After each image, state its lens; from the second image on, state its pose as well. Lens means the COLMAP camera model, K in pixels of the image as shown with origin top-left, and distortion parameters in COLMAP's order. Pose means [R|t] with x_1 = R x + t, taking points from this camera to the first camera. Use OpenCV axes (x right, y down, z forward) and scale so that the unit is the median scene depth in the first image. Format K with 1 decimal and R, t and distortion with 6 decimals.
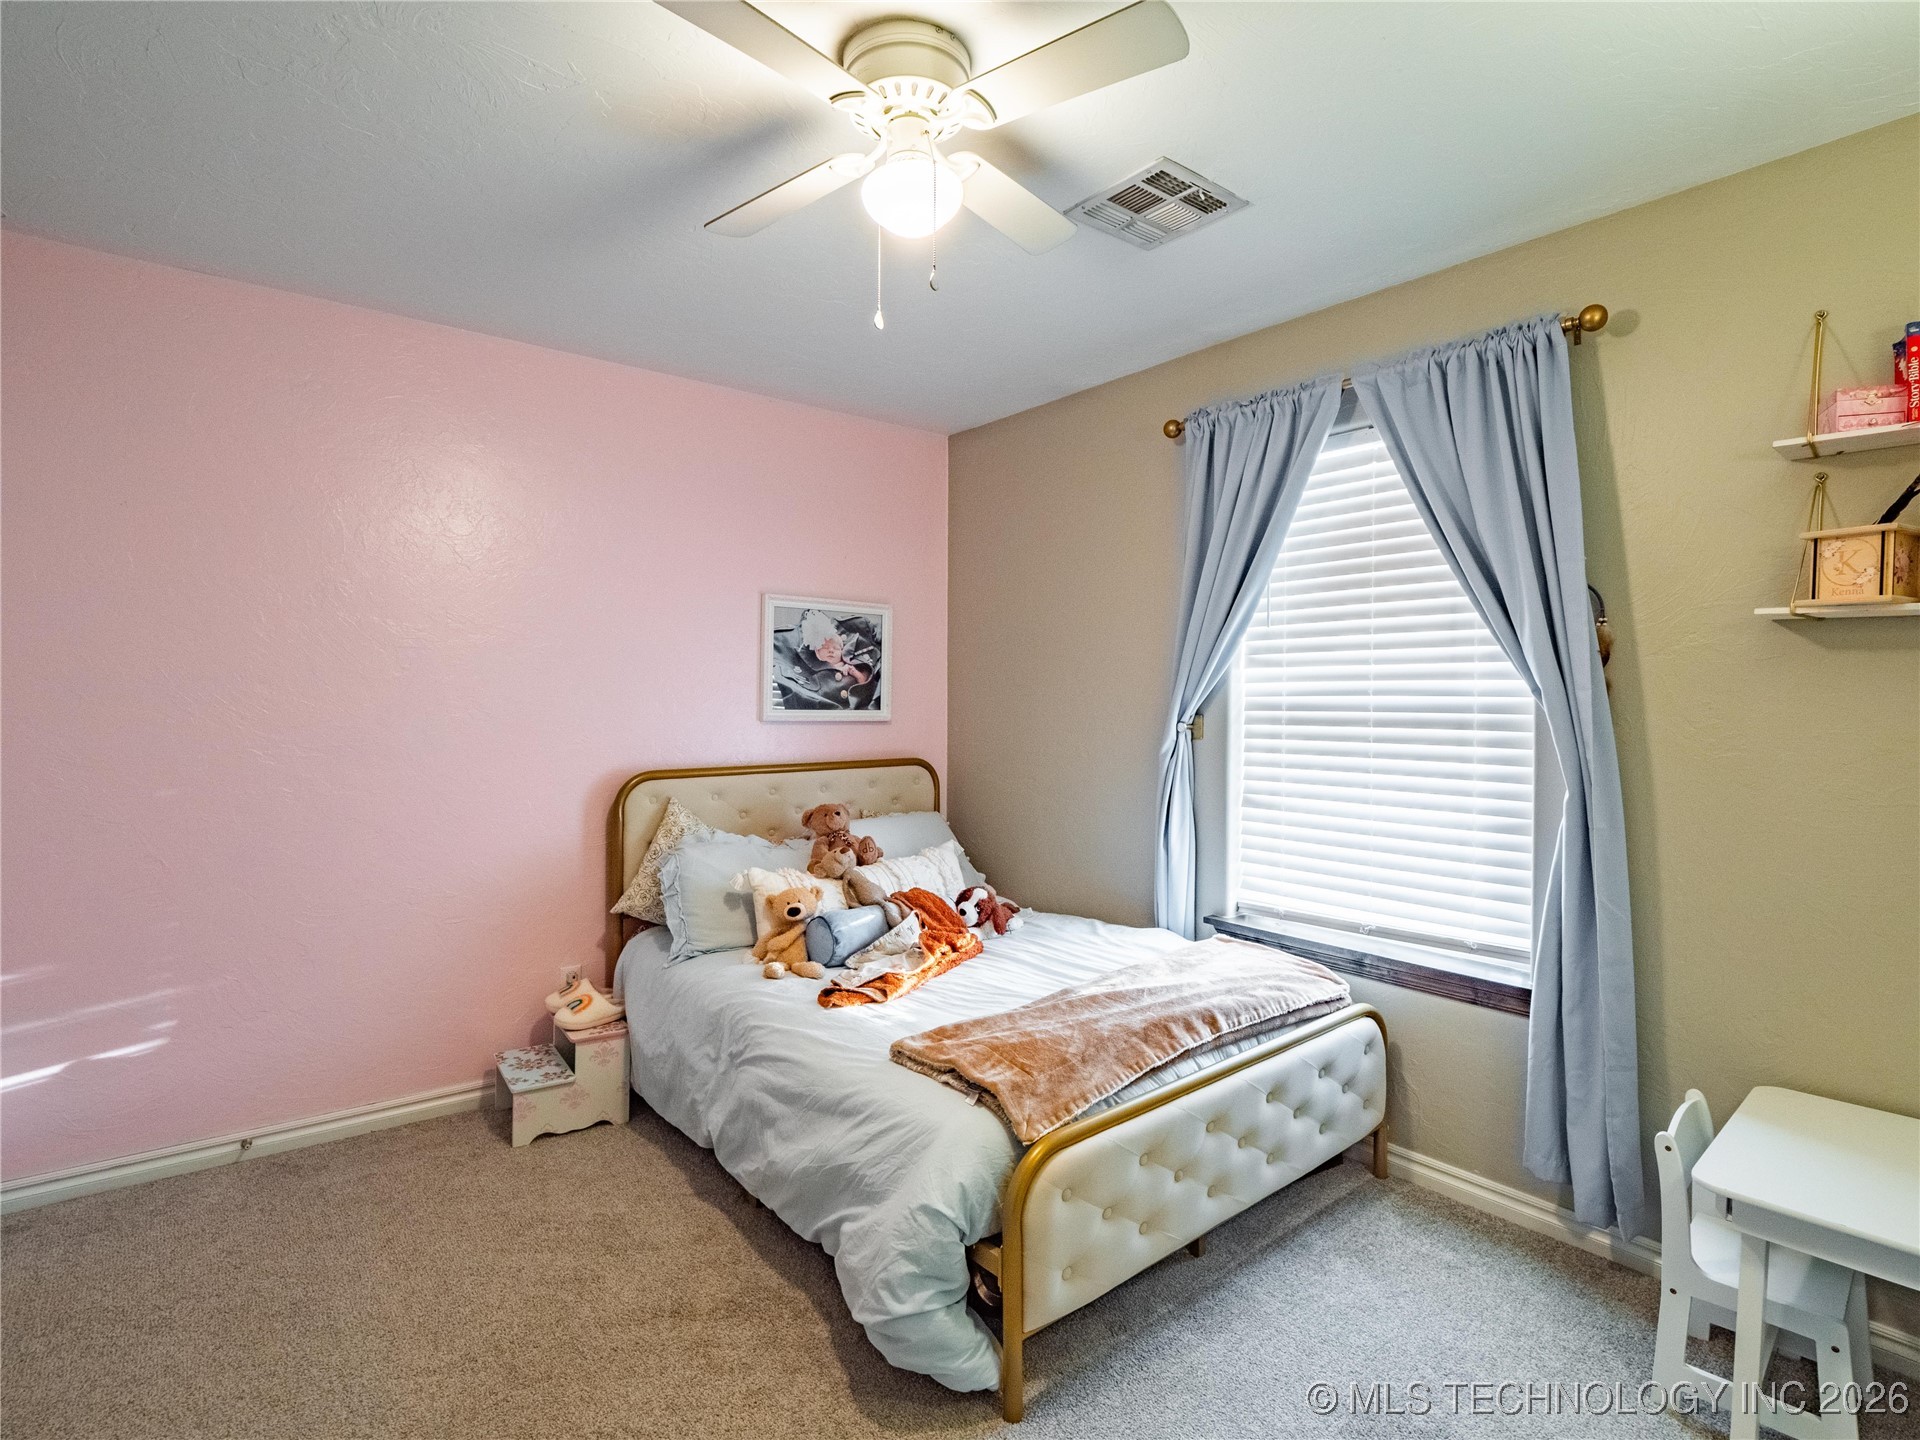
lens RADIAL K [[954.9, 0, 957.0], [0, 954.9, 694.1], [0, 0, 1]] dist [-0.005279, -0.002320]
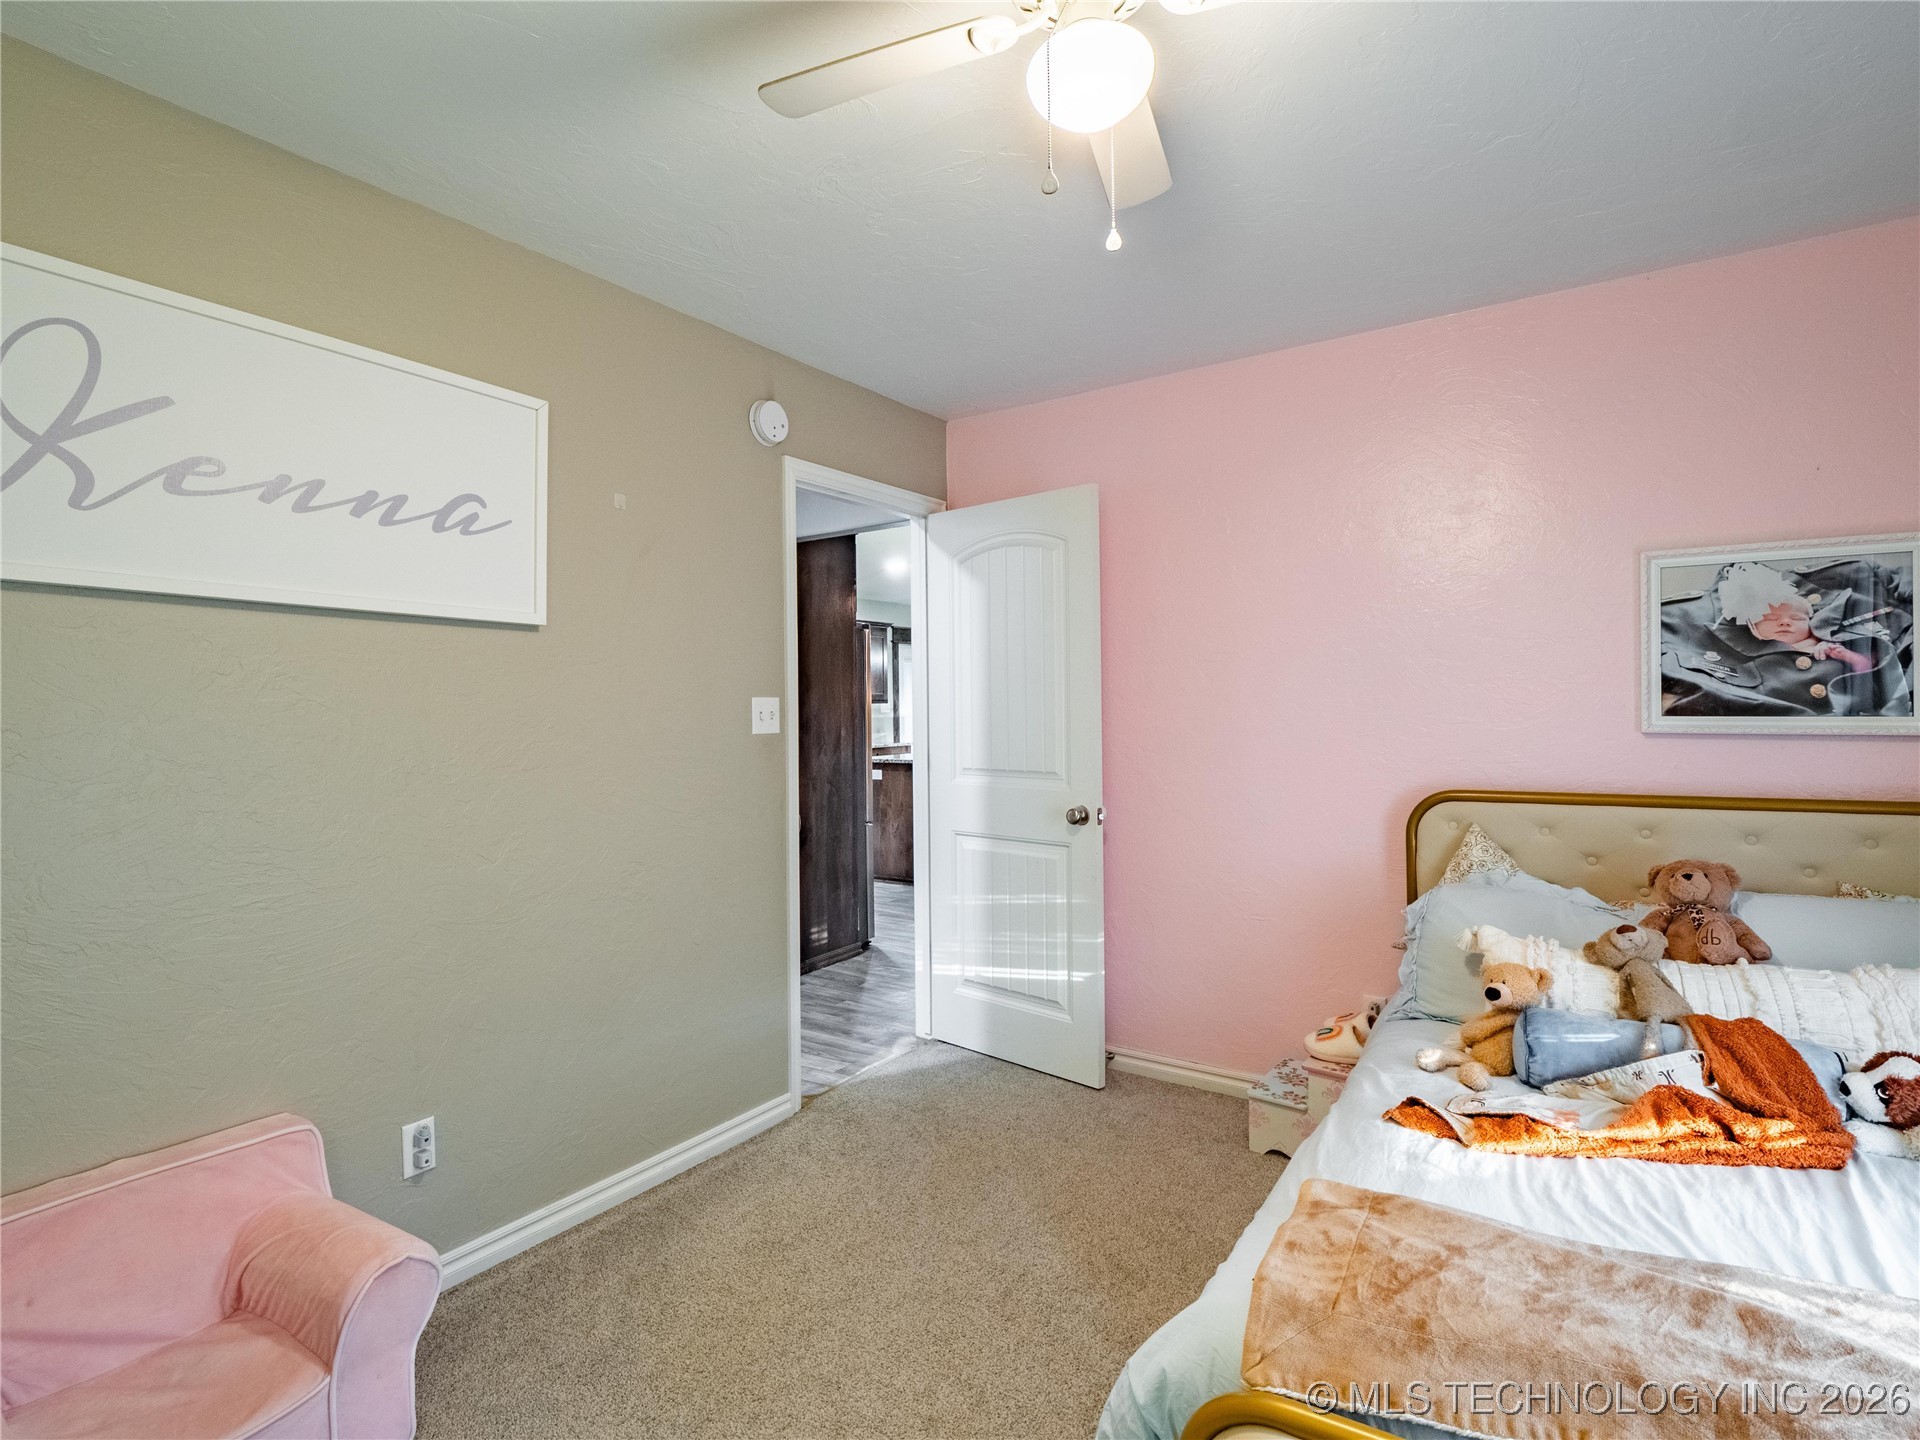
lens RADIAL K [[954.9, 0, 957.0], [0, 954.9, 694.1], [0, 0, 1]] dist [-0.005279, -0.002320]
pose [[0.306033, -0.023340, -0.951735, 0.302395], [0.018105, 0.999661, -0.018693, 0.003761], [0.951849, -0.011510, 0.306351, 0.290501]]
